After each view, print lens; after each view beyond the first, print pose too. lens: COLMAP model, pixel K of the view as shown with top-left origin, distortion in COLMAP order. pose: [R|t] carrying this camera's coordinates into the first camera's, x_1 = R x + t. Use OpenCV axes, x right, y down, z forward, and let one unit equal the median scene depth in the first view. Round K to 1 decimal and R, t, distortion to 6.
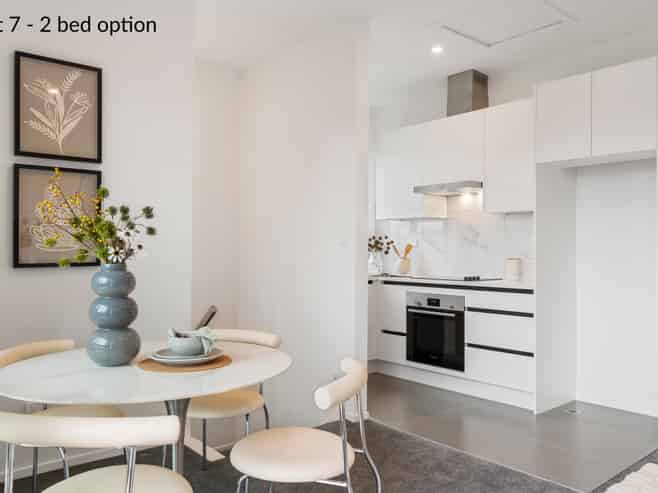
lens RADIAL K [[536.7, 0, 329.0], [0, 536.7, 246.5], [0, 0, 1]] dist [0.000243, -0.005732]
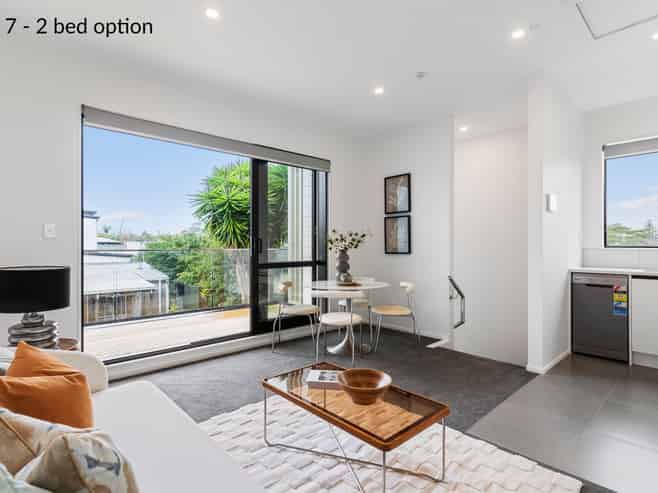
lens RADIAL K [[355.0, 0, 329.0], [0, 355.0, 246.5], [0, 0, 1]] dist [0.002838, 0.000415]
pose [[0.047809, -0.004645, -0.998846, 0.798072], [0.011140, 0.999929, -0.004117, 0.003644], [0.998794, -0.010931, 0.047857, 0.373958]]
